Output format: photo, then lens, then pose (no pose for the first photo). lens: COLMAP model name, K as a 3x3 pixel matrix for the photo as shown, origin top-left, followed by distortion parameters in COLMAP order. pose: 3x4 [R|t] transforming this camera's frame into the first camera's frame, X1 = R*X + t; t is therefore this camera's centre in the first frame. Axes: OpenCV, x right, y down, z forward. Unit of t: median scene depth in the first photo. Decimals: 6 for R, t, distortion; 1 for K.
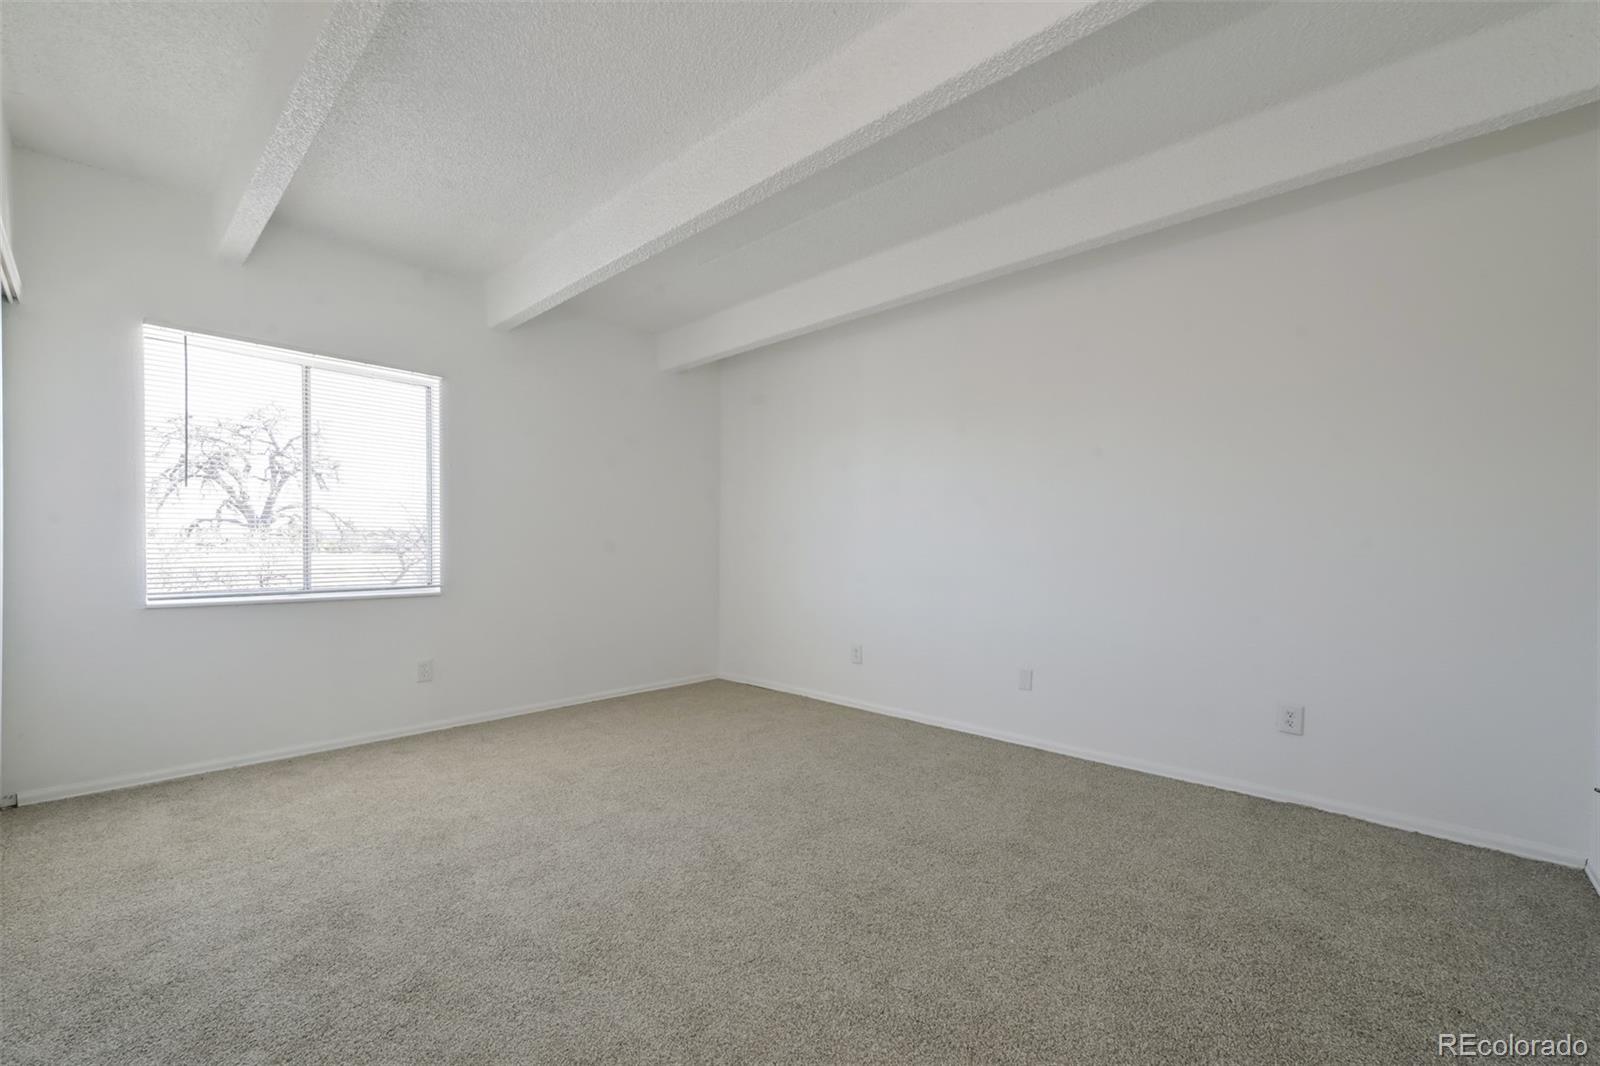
lens RADIAL K [[634.6, 0, 817.5], [0, 634.6, 548.7], [0, 0, 1]] dist [0.002749, 0.001409]
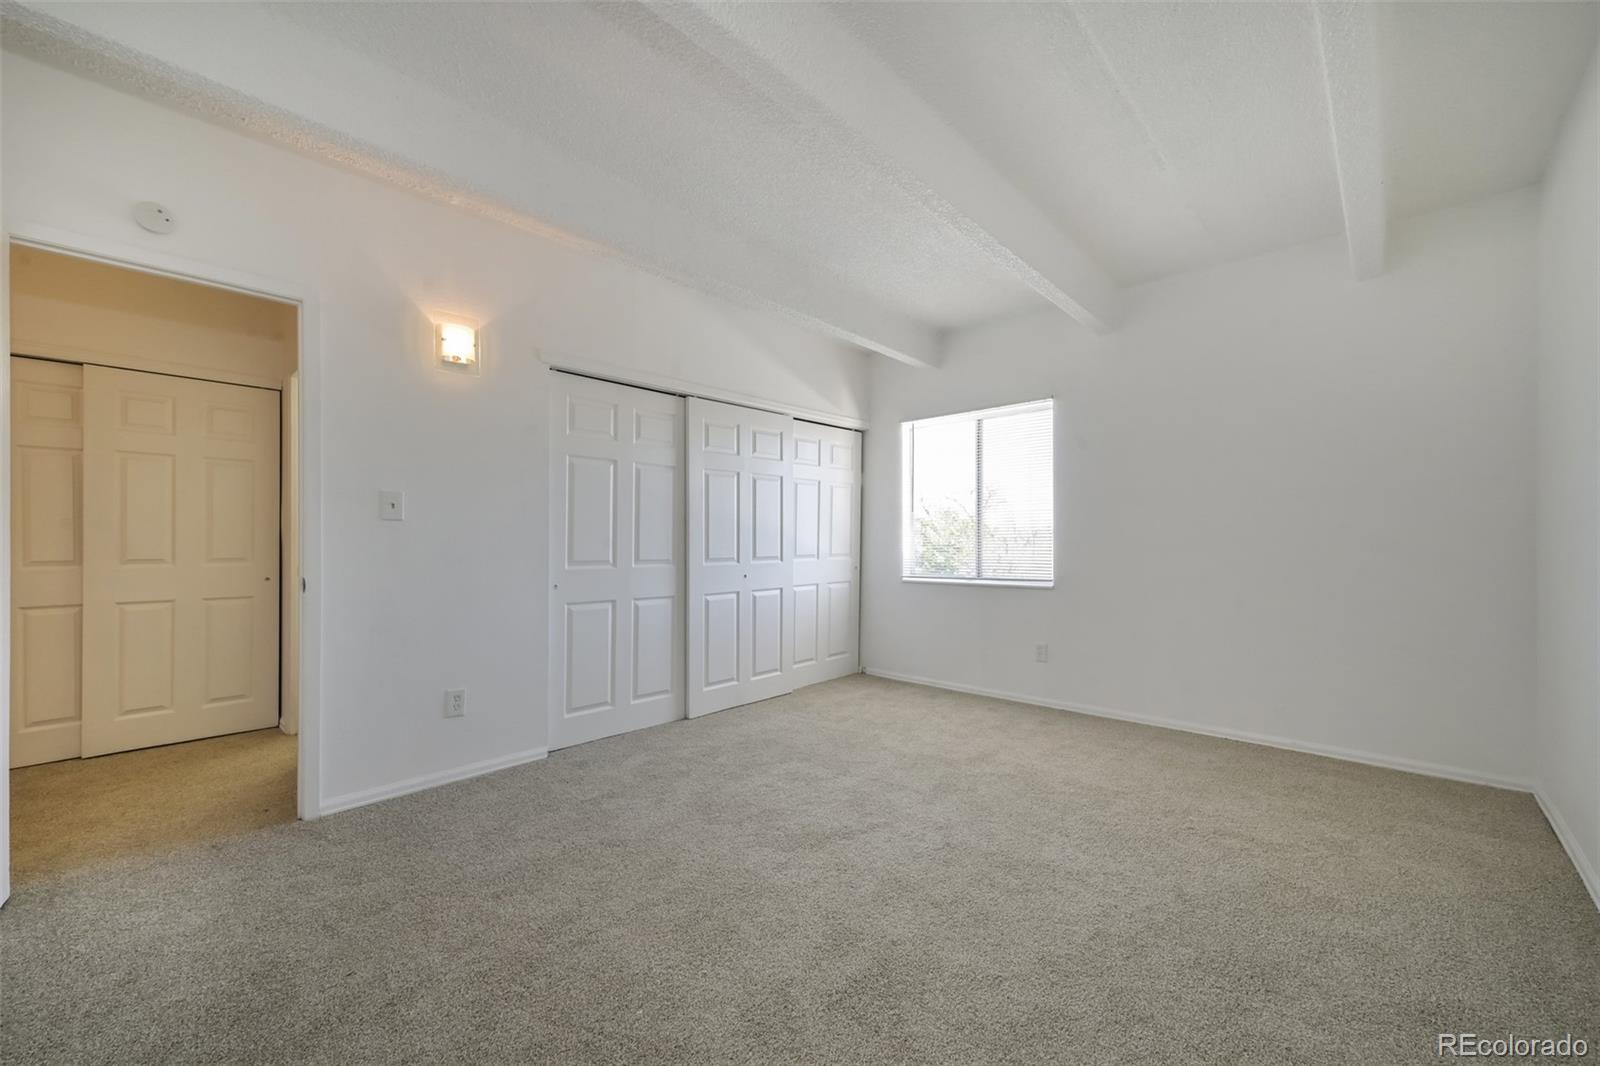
lens RADIAL K [[634.6, 0, 813.3], [0, 634.6, 533.7], [0, 0, 1]] dist [0.002749, 0.001409]
pose [[-0.009219, -0.025154, -0.999641, 0.607442], [0.001397, 0.999682, -0.025168, 0.002970], [0.999957, -0.001628, -0.009181, 0.646241]]
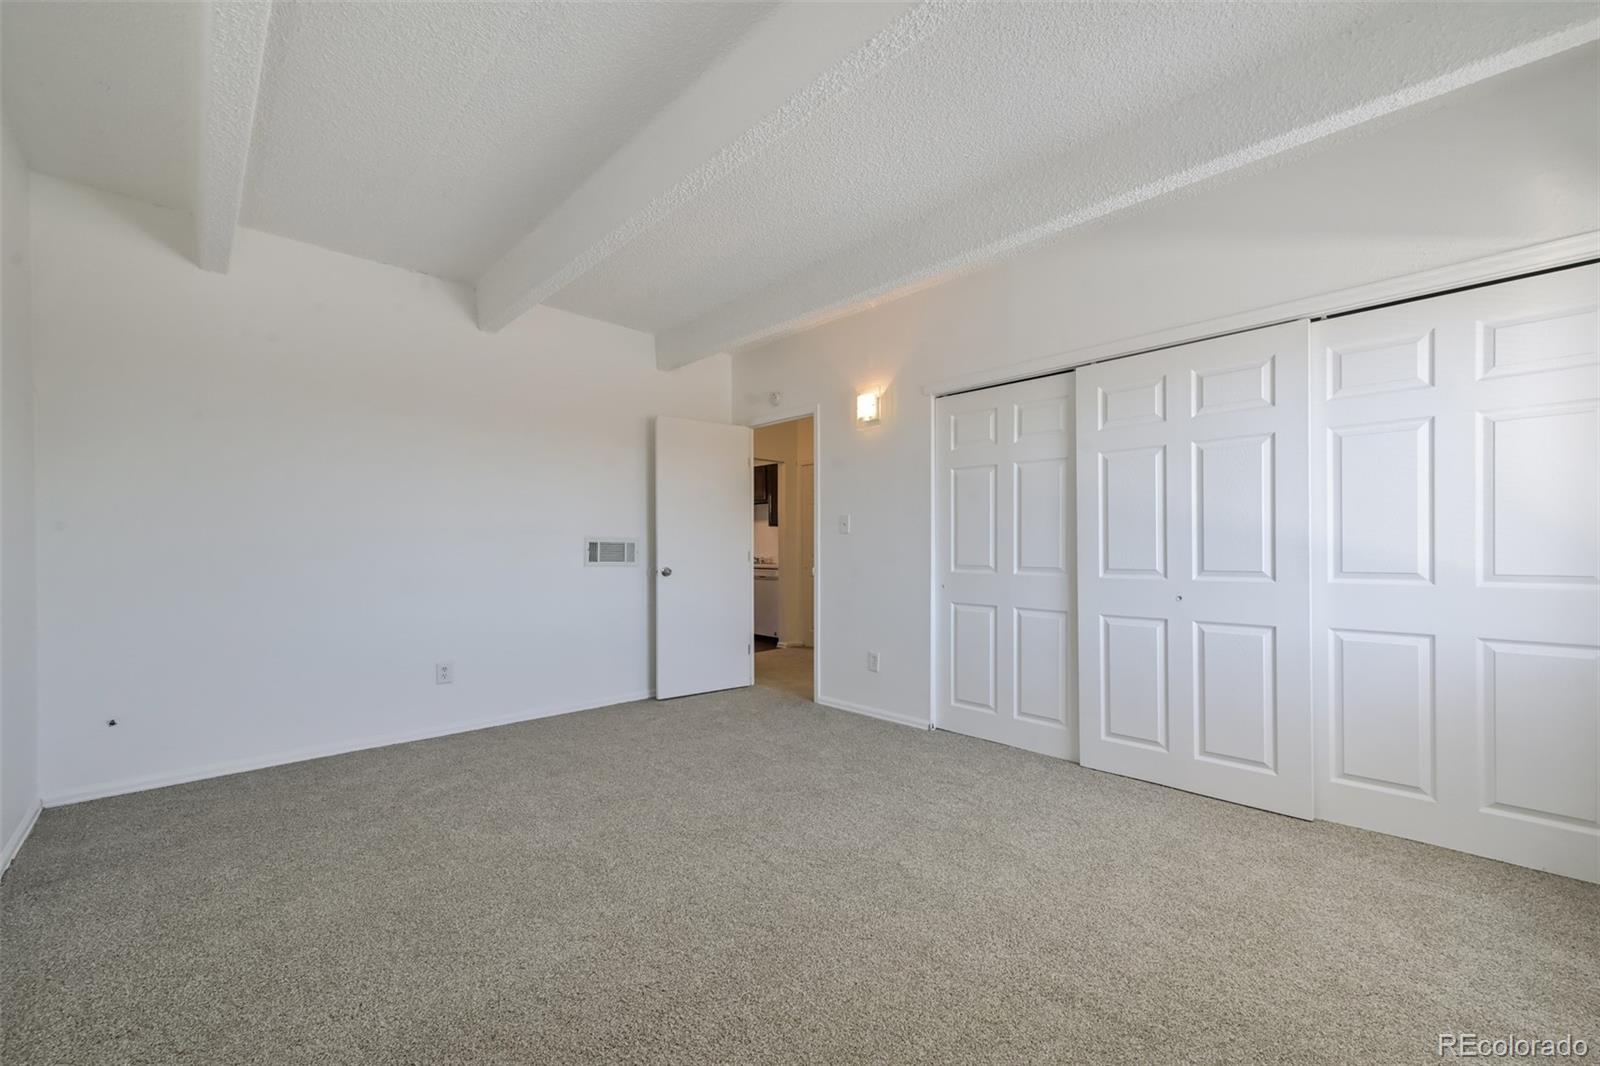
lens RADIAL K [[634.6, 0, 795.1], [0, 634.6, 542.8], [0, 0, 1]] dist [0.002749, 0.001409]
pose [[-0.996827, -0.011625, 0.078749, -0.209968], [-0.012226, 0.999900, -0.007161, -0.005988], [-0.078658, -0.008101, -0.996869, 1.383312]]
